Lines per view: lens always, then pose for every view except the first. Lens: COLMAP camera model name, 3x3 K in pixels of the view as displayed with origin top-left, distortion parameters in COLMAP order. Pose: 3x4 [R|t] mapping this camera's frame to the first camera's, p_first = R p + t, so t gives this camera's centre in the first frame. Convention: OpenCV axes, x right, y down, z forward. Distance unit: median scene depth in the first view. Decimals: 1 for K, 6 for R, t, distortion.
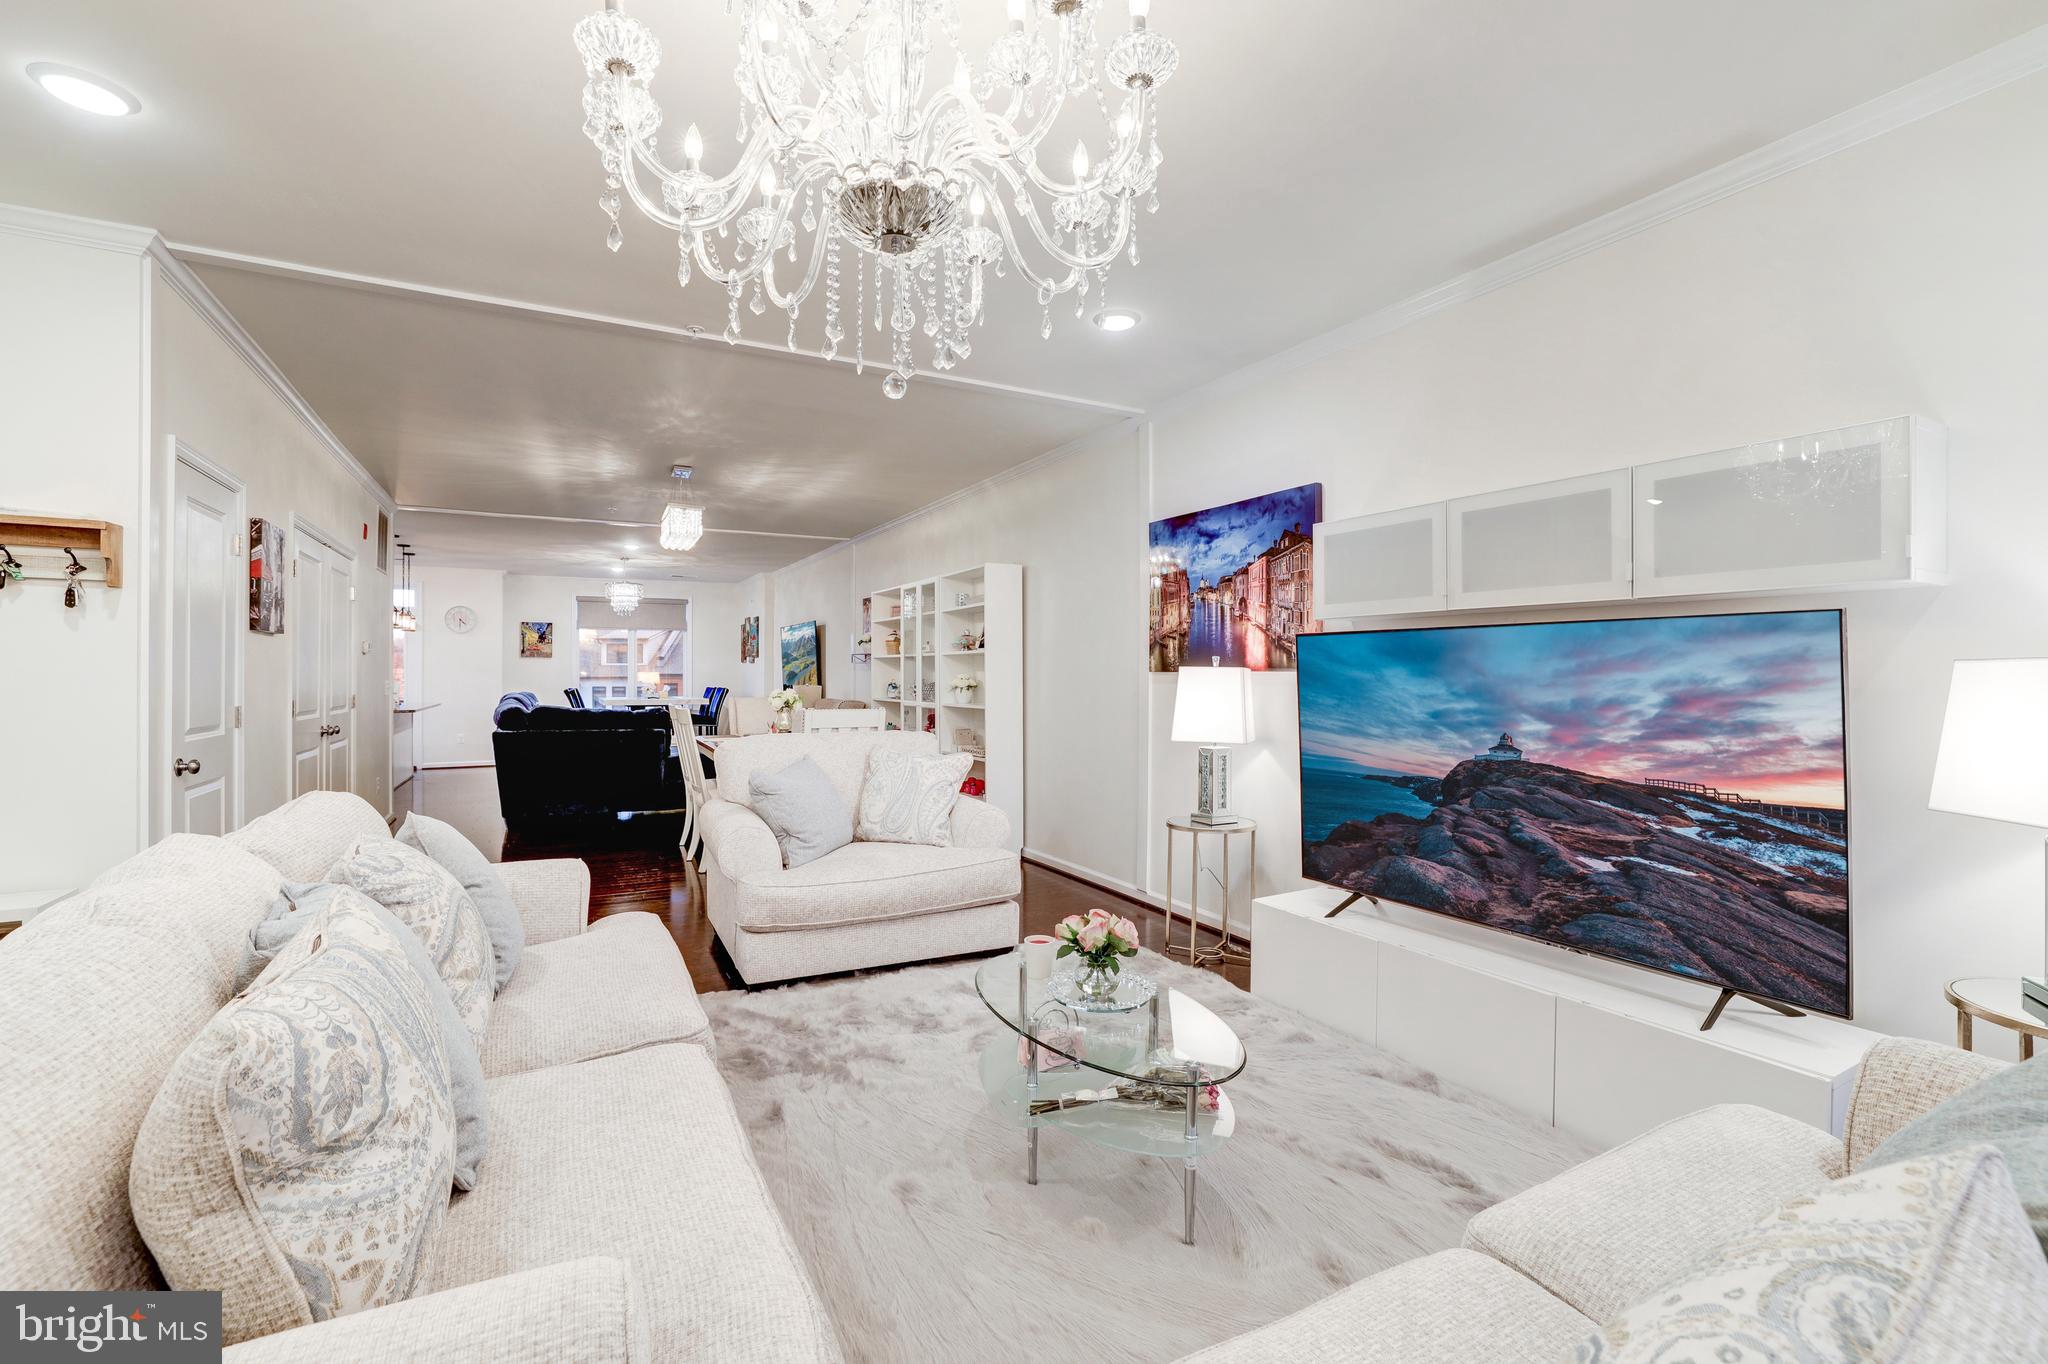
lens RADIAL K [[885.2, 0, 1021.3], [0, 885.2, 671.6], [0, 0, 1]] dist [-0.047639, 0.015384]
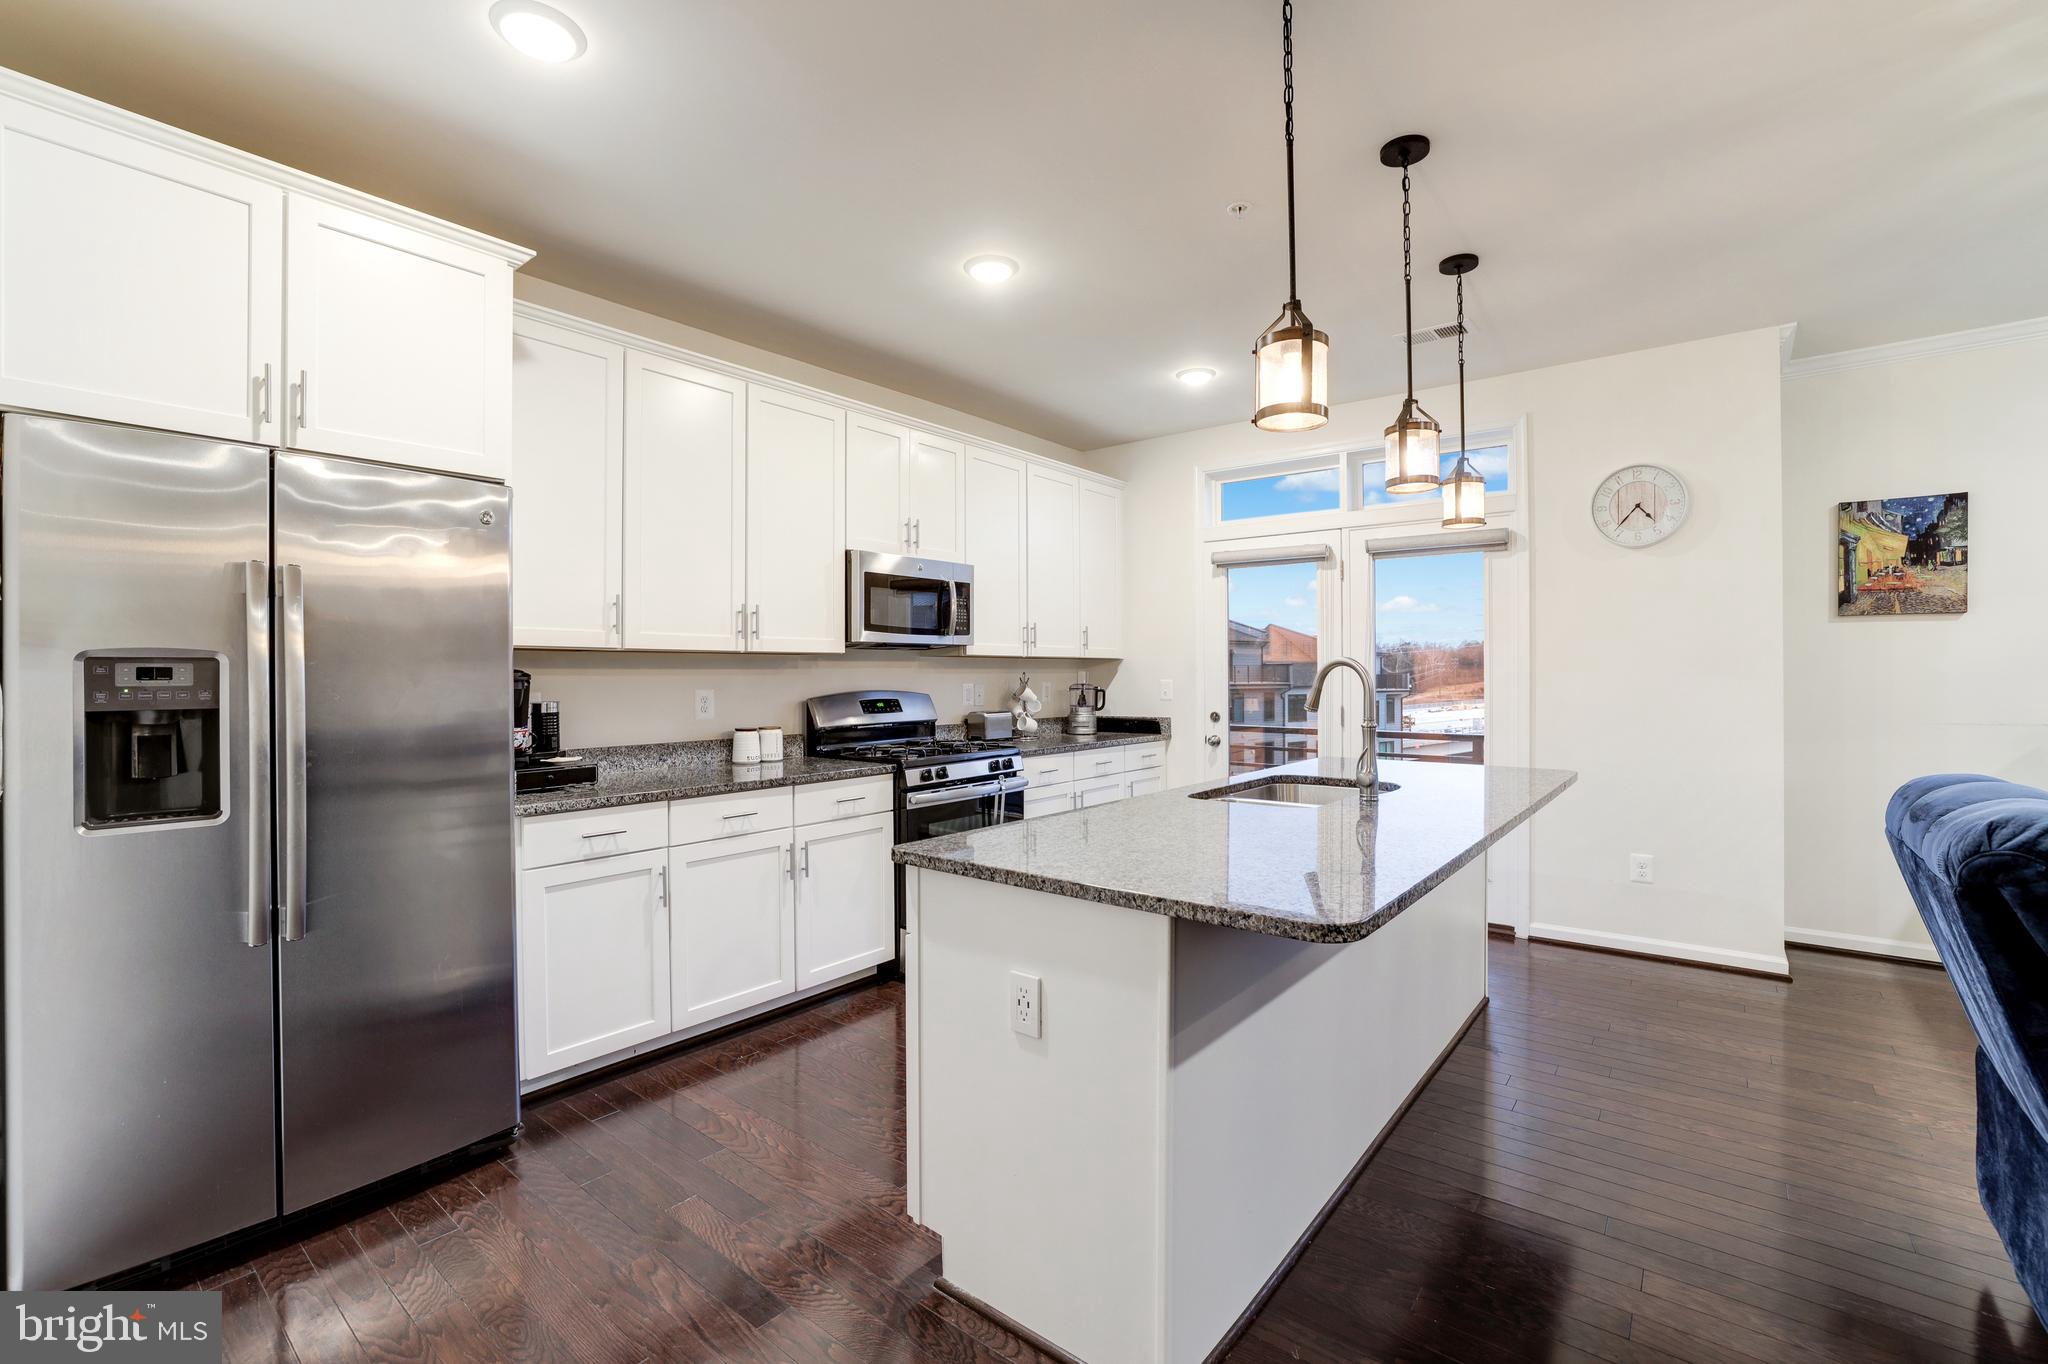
lens RADIAL K [[885.2, 0, 1023.0], [0, 885.2, 674.6], [0, 0, 1]] dist [-0.047639, 0.015384]
pose [[0.381824, 0.001510, -0.924234, -1.300275], [0.006774, 0.999967, 0.004432, 0.003077], [0.924210, -0.007953, 0.381802, 1.988179]]
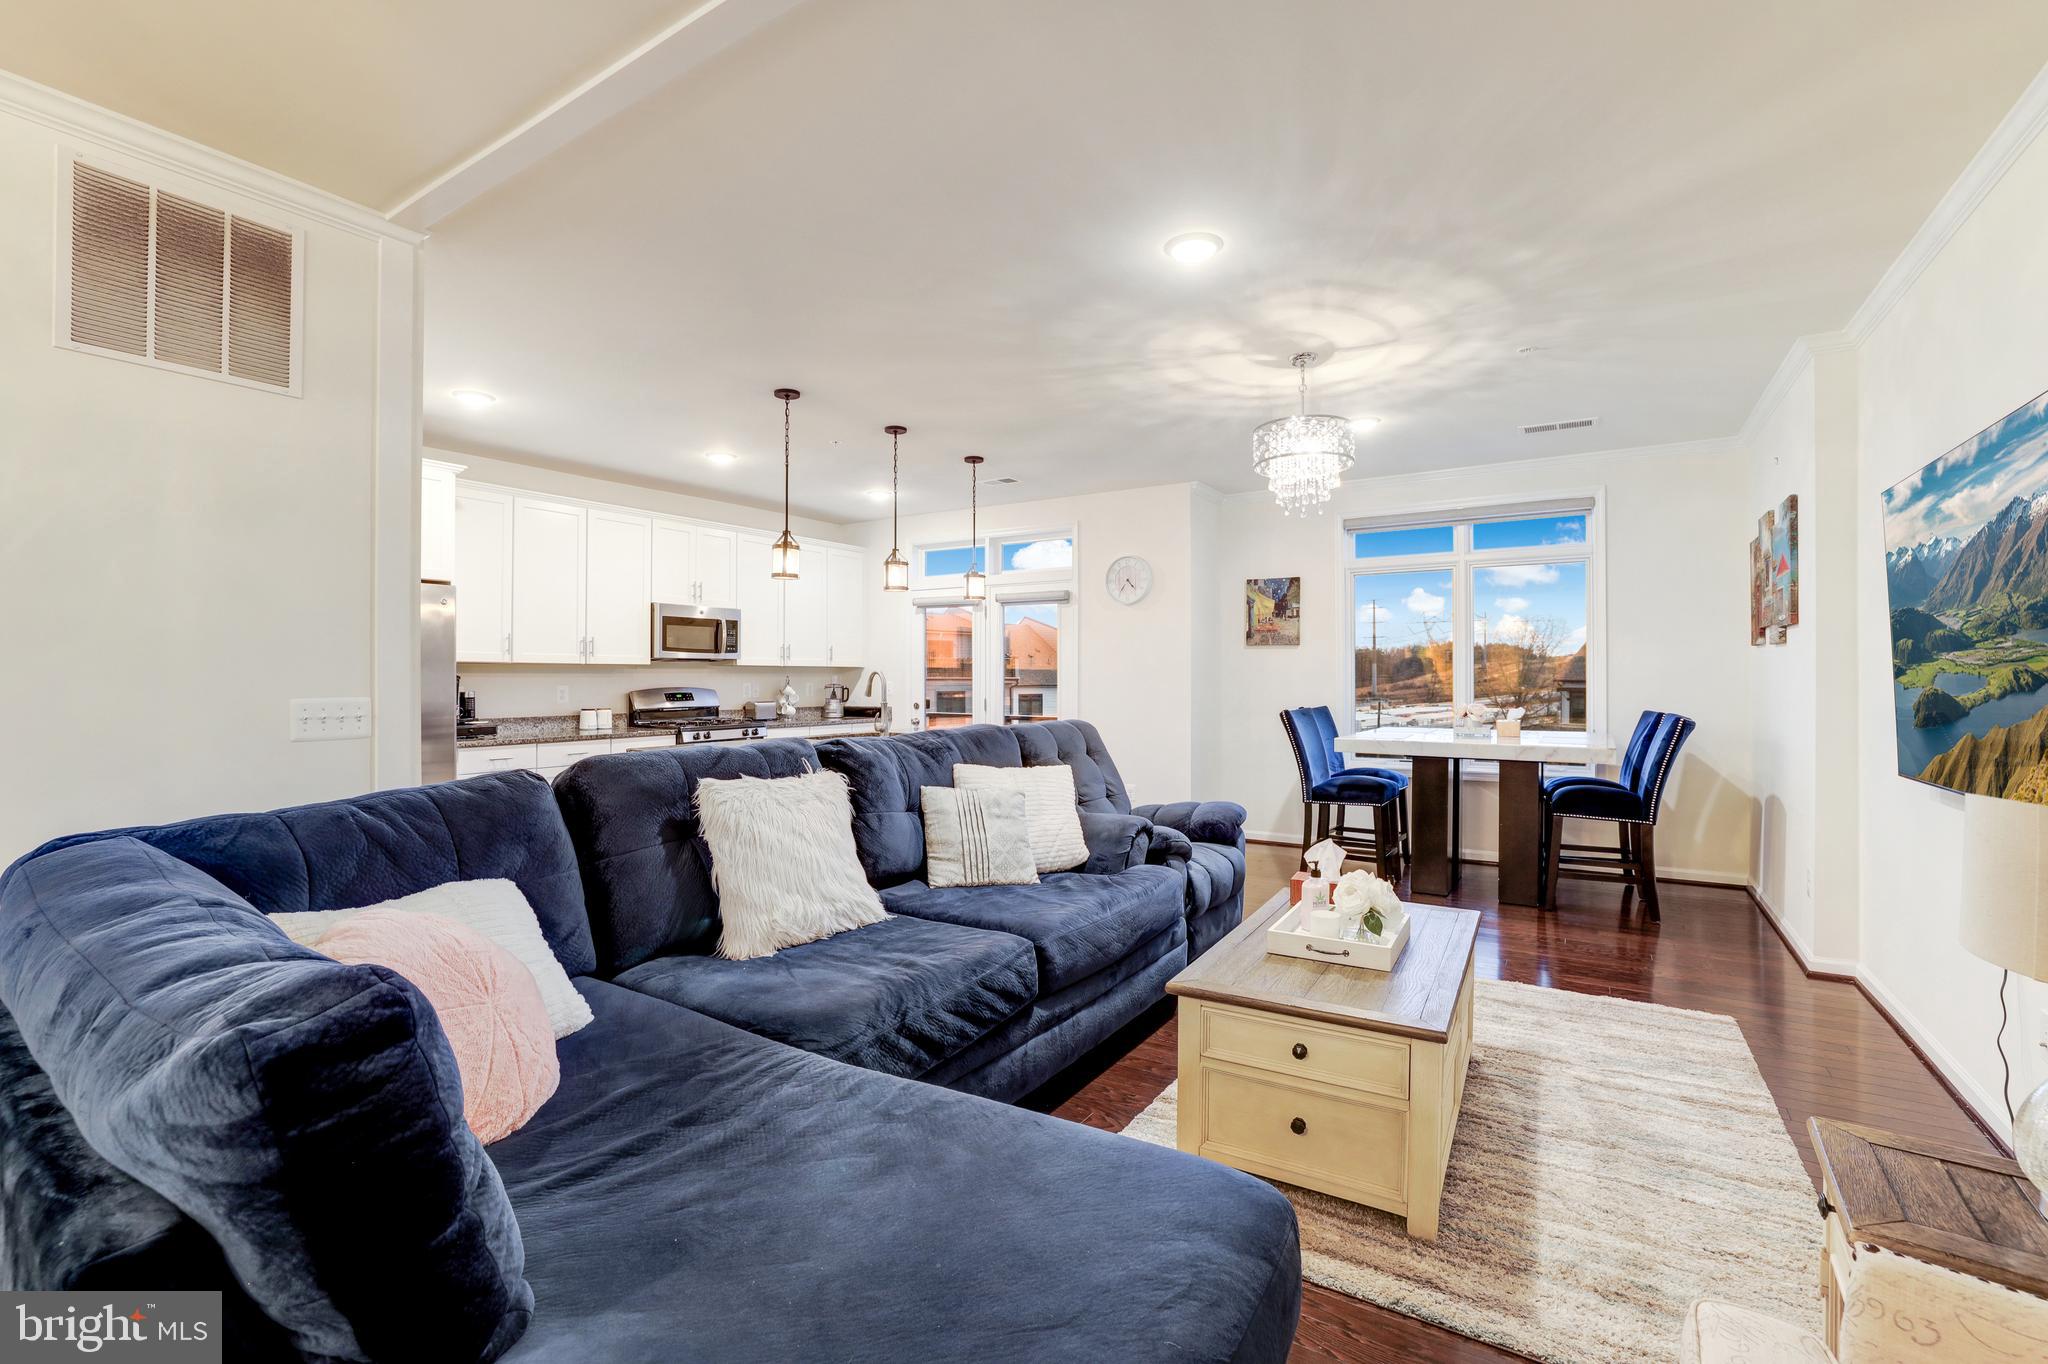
lens RADIAL K [[885.2, 0, 1022.2], [0, 885.2, 677.0], [0, 0, 1]] dist [-0.047639, 0.015384]
pose [[0.472986, 0.002373, -0.881067, -0.521658], [0.002692, 0.999988, 0.004138, 0.000763], [0.881066, -0.004329, 0.472974, 2.017024]]
